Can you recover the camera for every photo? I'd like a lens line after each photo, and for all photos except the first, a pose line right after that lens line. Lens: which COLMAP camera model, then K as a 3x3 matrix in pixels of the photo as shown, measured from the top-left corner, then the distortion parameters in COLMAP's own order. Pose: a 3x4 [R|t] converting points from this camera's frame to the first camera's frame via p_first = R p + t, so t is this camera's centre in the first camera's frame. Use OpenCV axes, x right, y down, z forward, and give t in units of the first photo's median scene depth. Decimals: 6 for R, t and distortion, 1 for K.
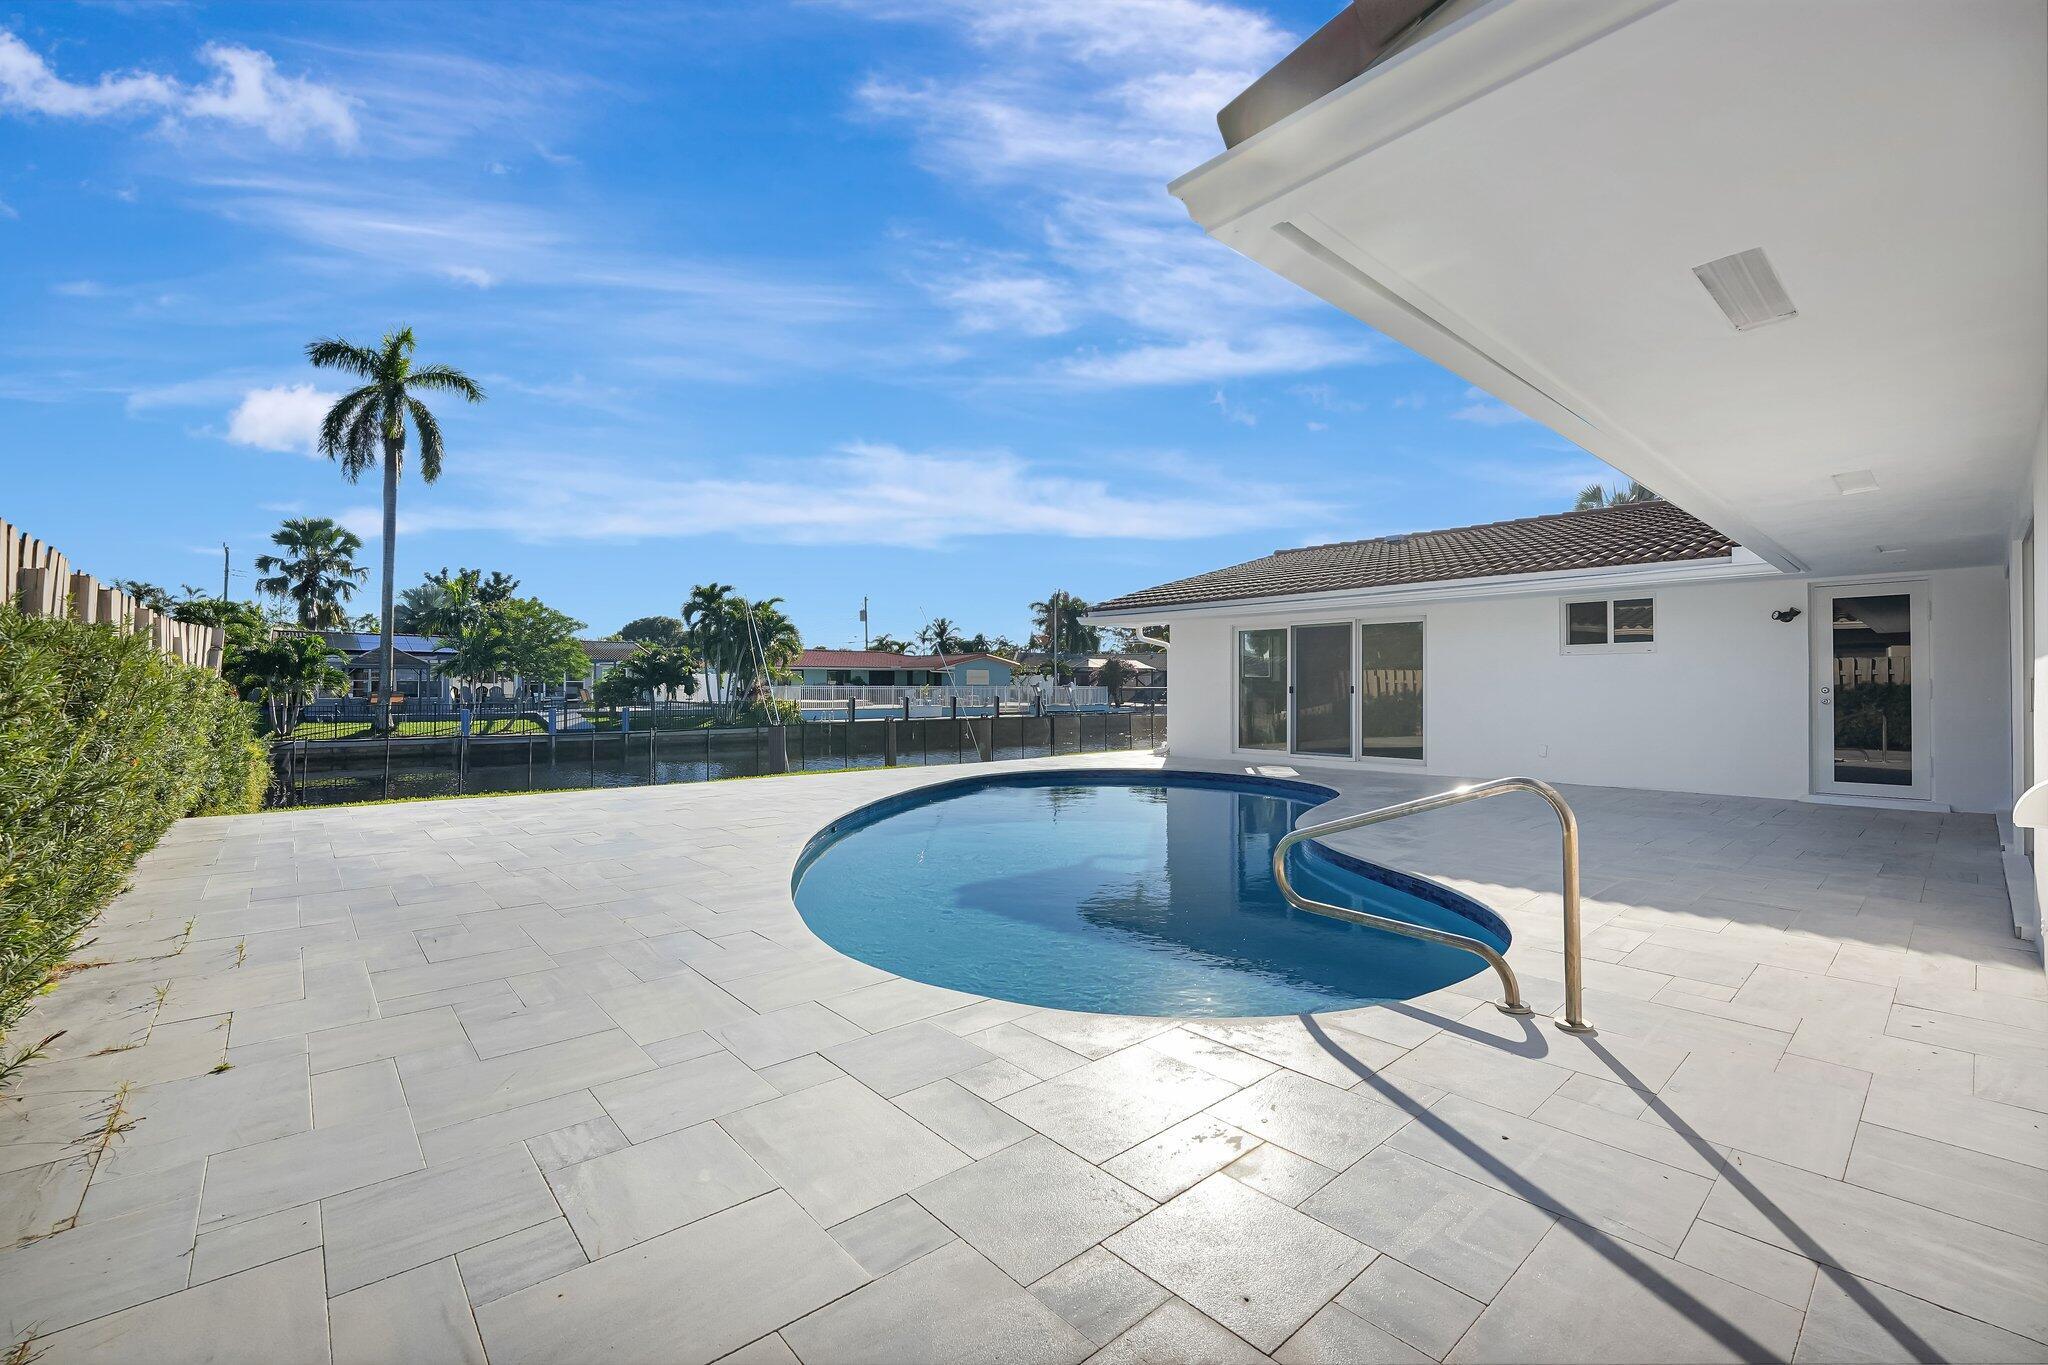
lens RADIAL K [[860.4, 0, 1024.0], [0, 860.4, 682.5], [0, 0, 1]] dist [0.000069, 0.000068]
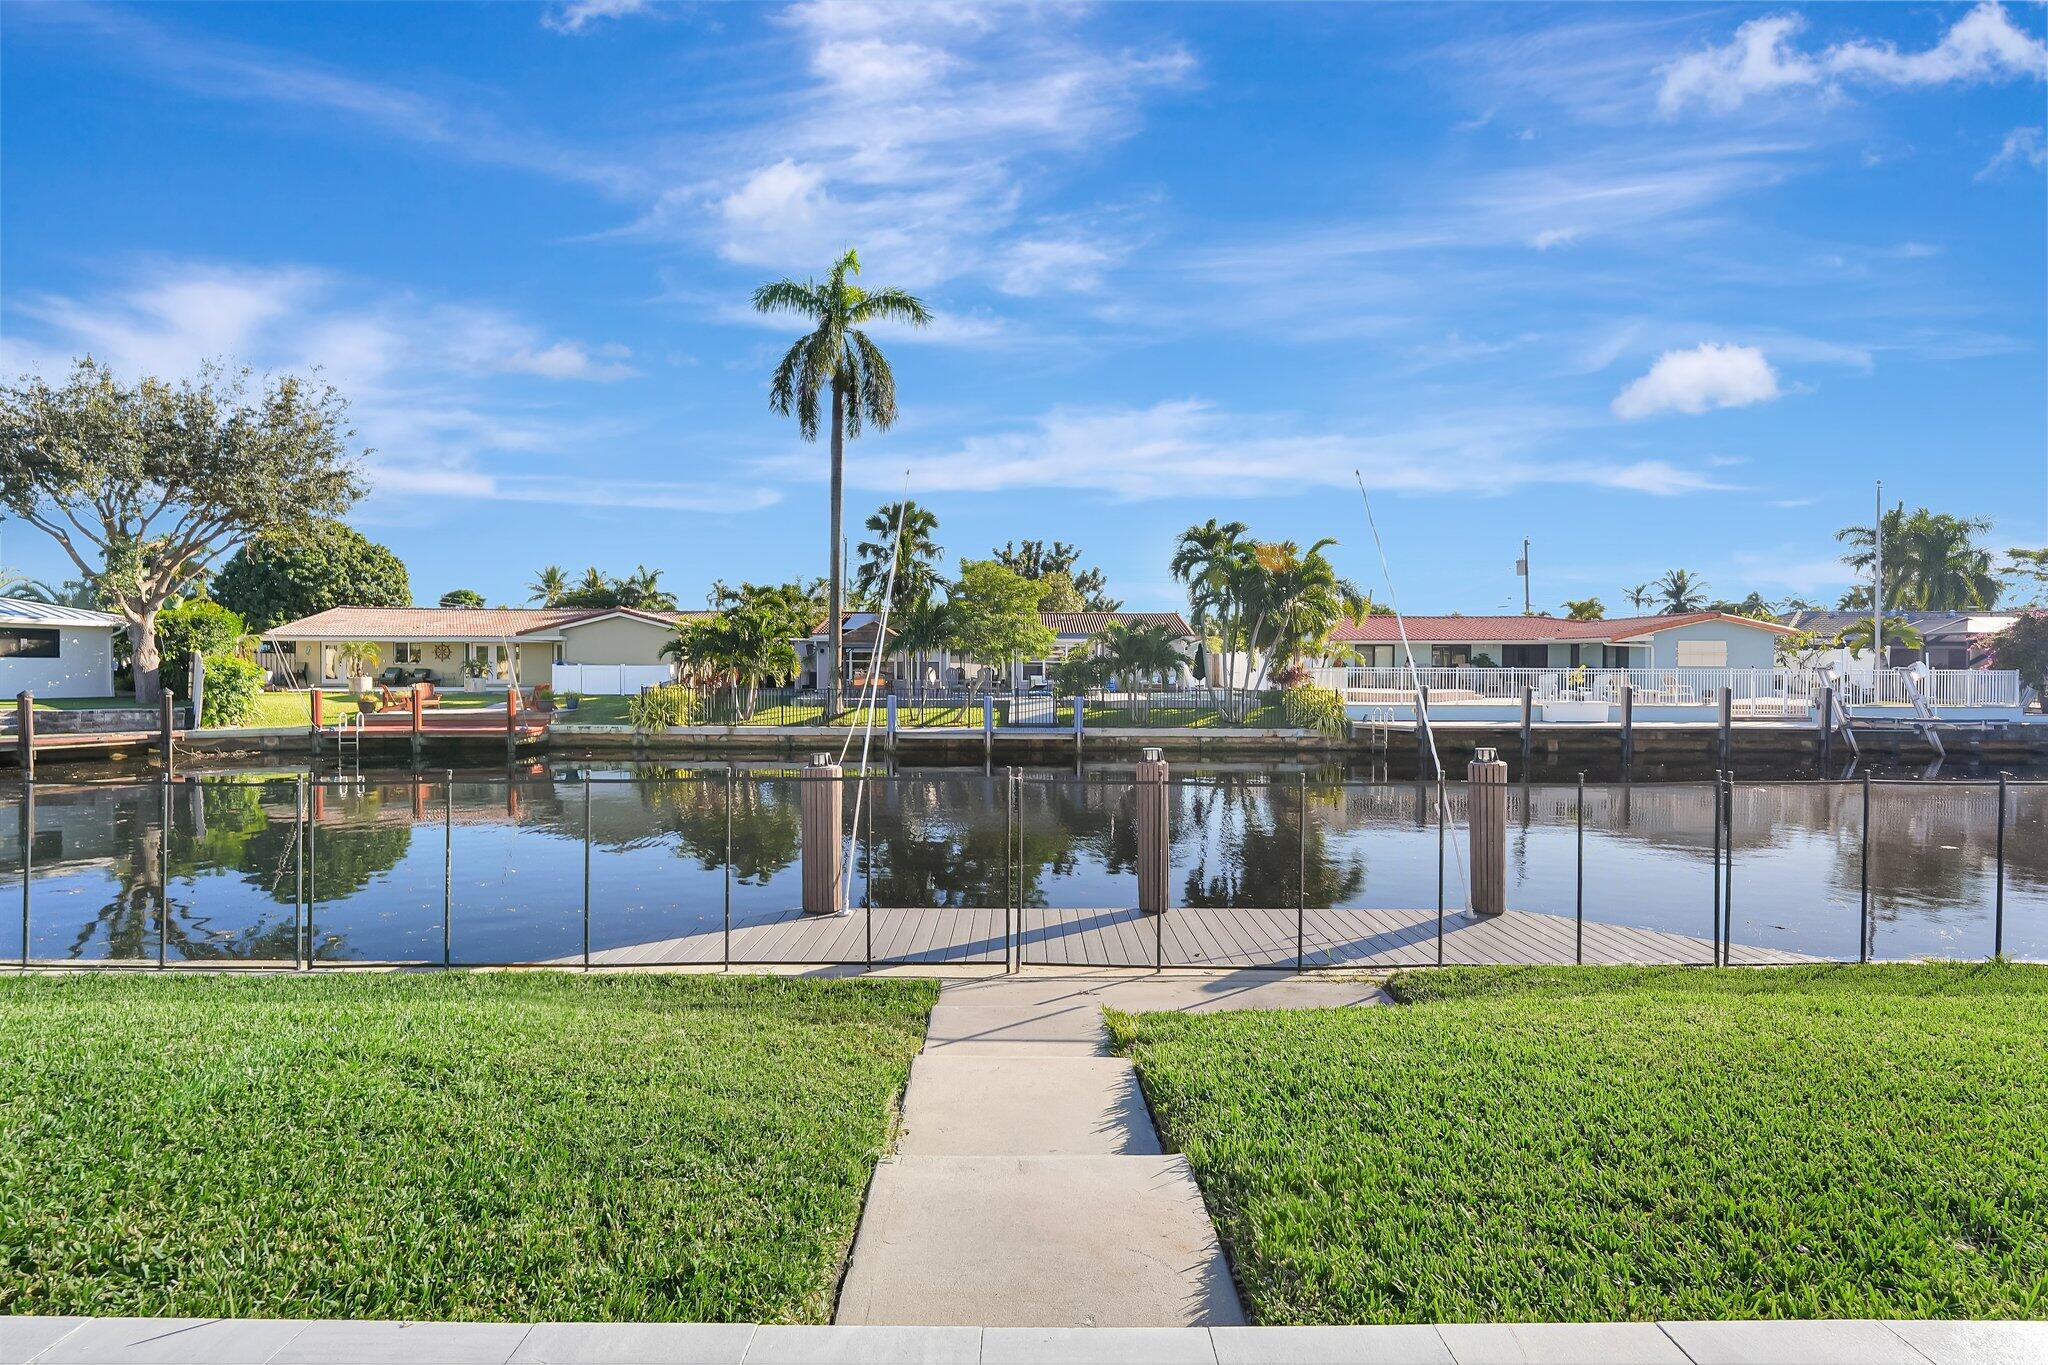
lens RADIAL K [[955.2, 0, 1024.0], [0, 955.2, 682.5], [0, 0, 1]] dist [-0.003803, -0.000462]
pose [[0.756624, 0.012004, -0.653740, 0.023714], [0.000654, 0.999817, 0.019116, 0.000975], [0.653850, -0.014891, 0.756478, 0.225352]]
